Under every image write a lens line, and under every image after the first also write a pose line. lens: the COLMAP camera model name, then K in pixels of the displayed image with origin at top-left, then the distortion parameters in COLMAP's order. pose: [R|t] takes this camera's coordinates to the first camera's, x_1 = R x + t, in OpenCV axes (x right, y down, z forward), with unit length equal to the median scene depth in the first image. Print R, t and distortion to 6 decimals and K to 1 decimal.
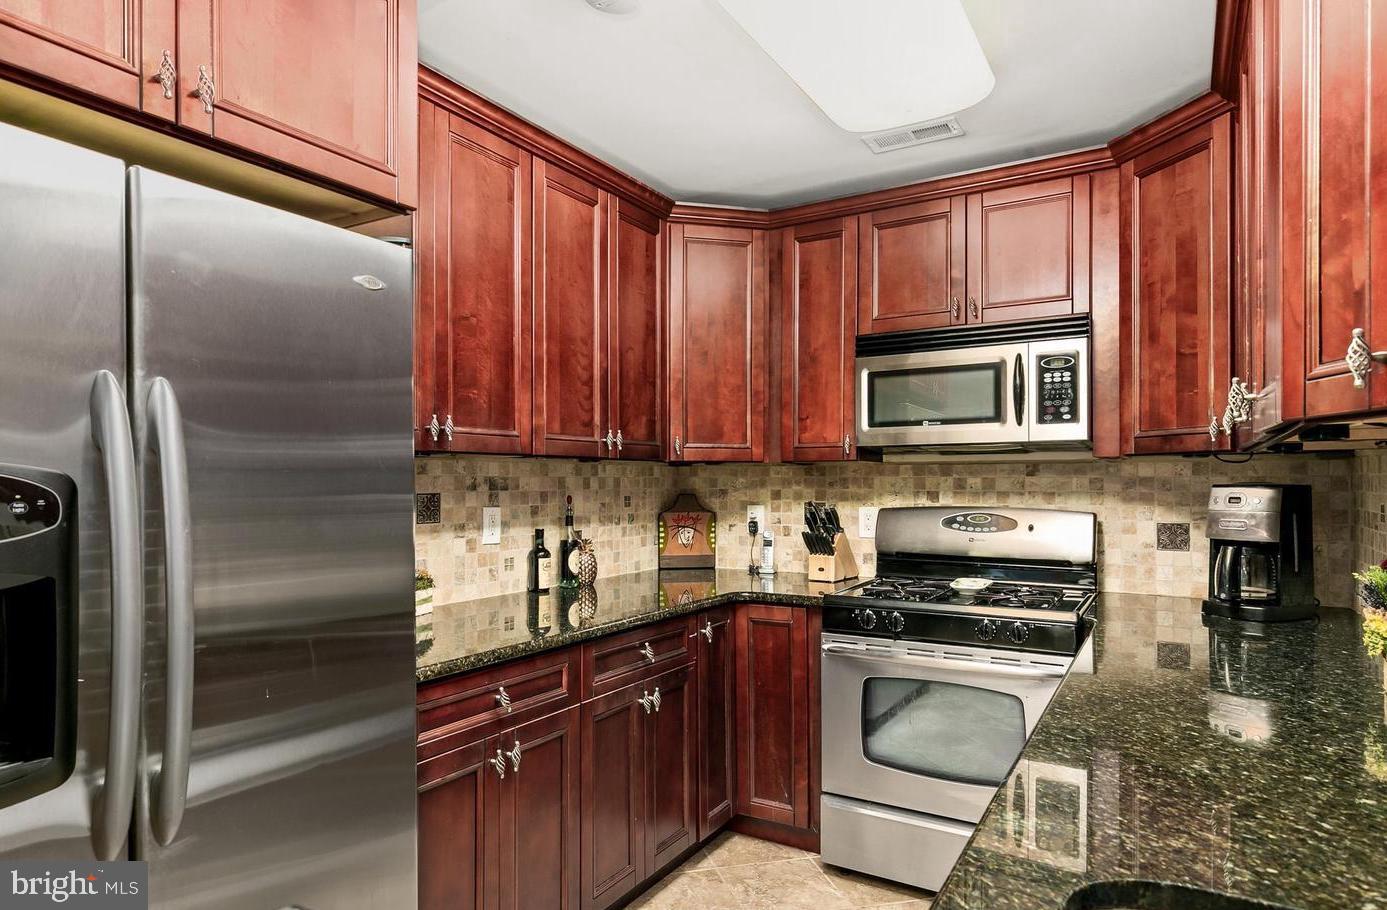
lens RADIAL K [[809.1, 0, 691.2], [0, 809.1, 478.7], [0, 0, 1]] dist [-0.000949, -0.000989]
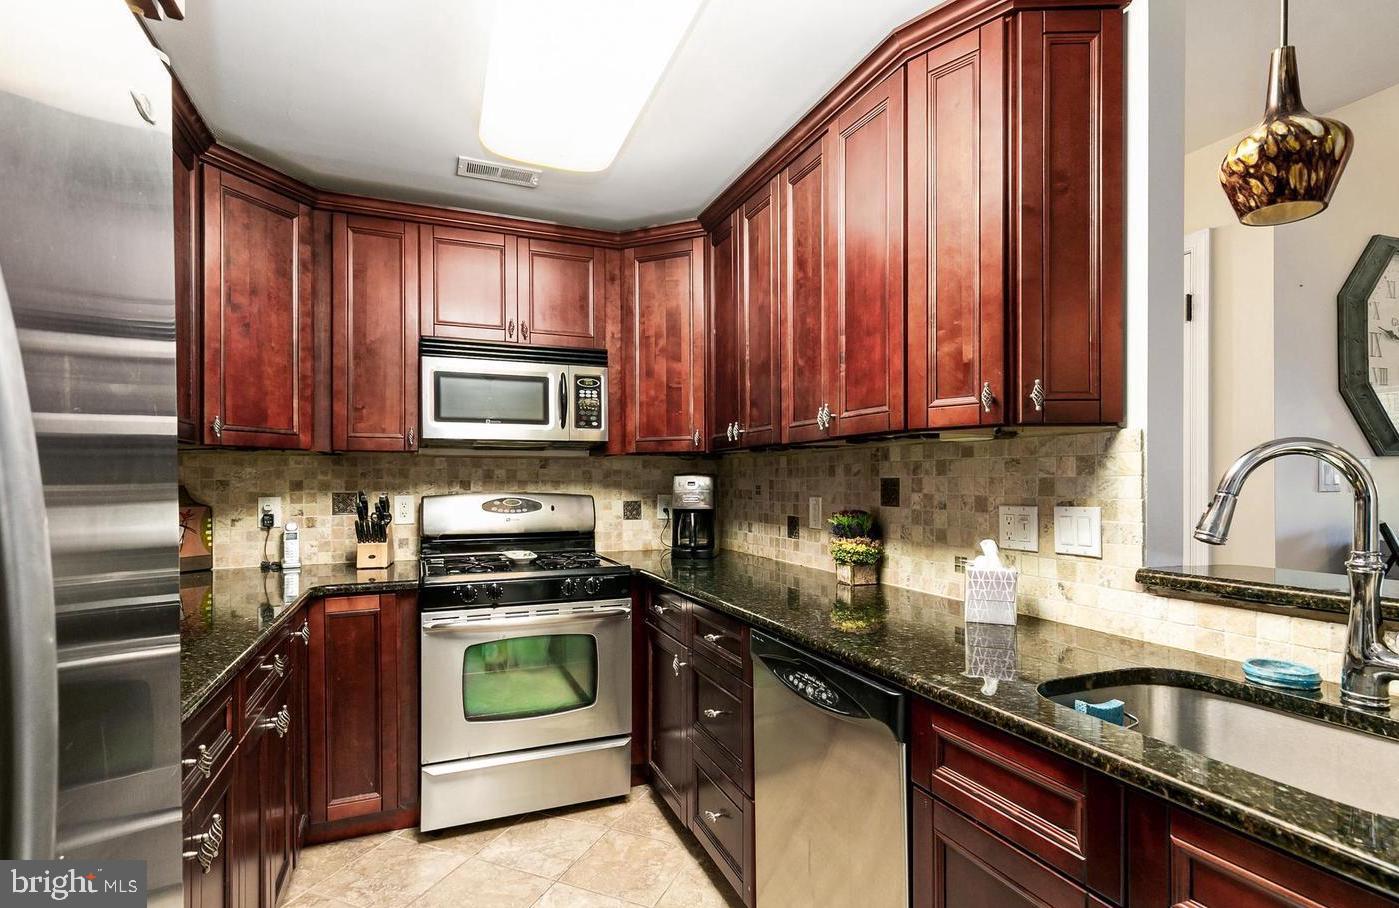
lens RADIAL K [[646.8, 0, 677.6], [0, 646.8, 479.4], [0, 0, 1]] dist [0.000851, -0.000133]
pose [[0.603443, 0.002112, 0.797404, -0.267572], [-0.000102, 0.999997, -0.002571, 0.016386], [-0.797406, 0.001470, 0.603441, 0.200828]]
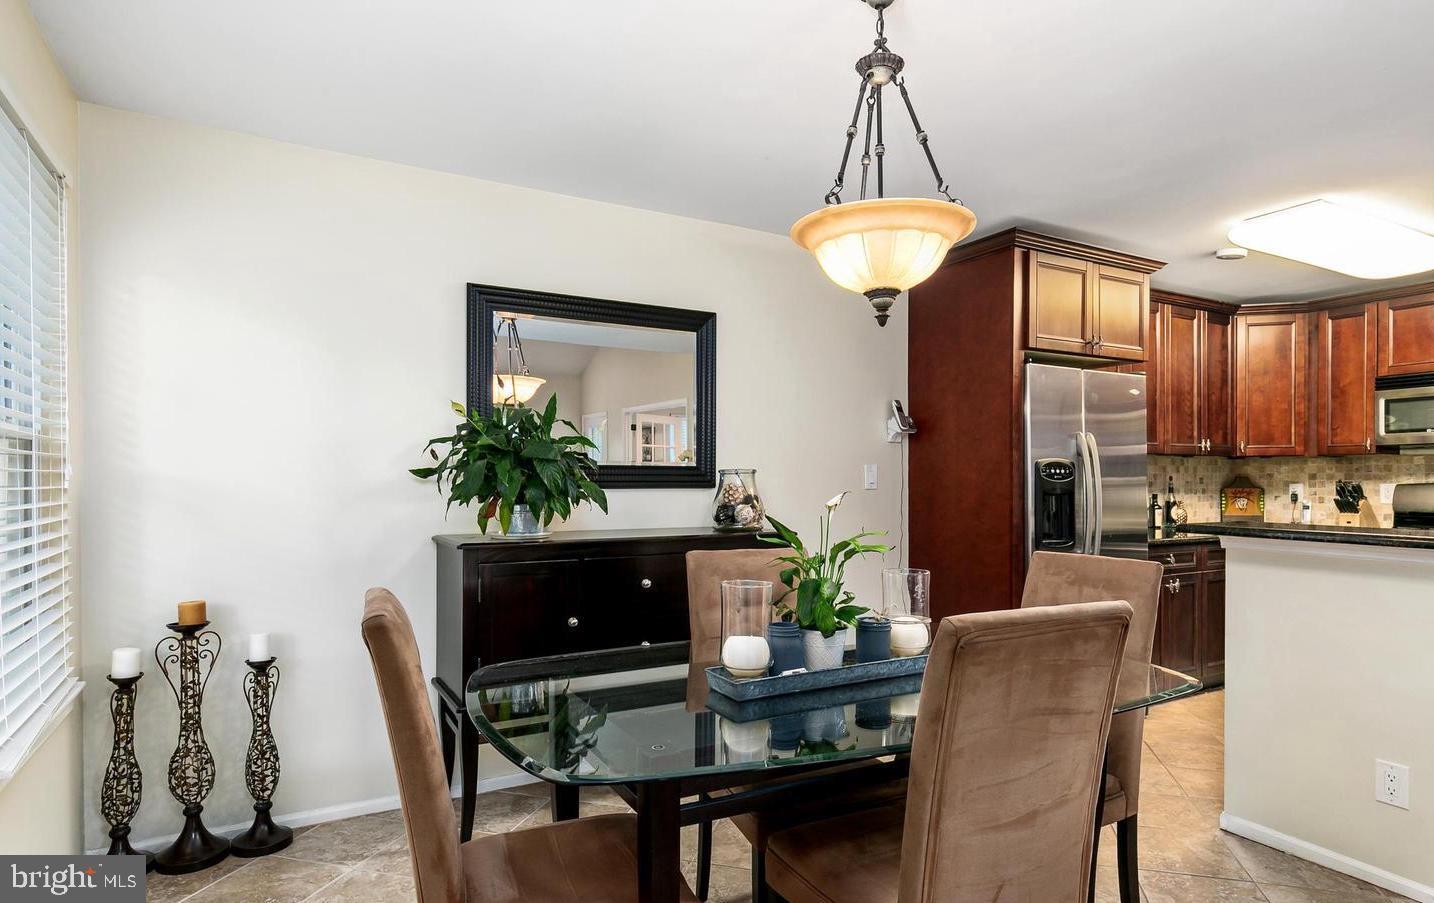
lens RADIAL K [[802.4, 0, 714.5], [0, 802.4, 481.5], [0, 0, 1]] dist [0.003760, 0.000119]
pose [[0.868488, -0.000035, -0.495711, -0.144209], [0.003007, 0.999982, 0.005197, 0.020139], [0.495702, -0.006004, 0.868472, -1.031832]]
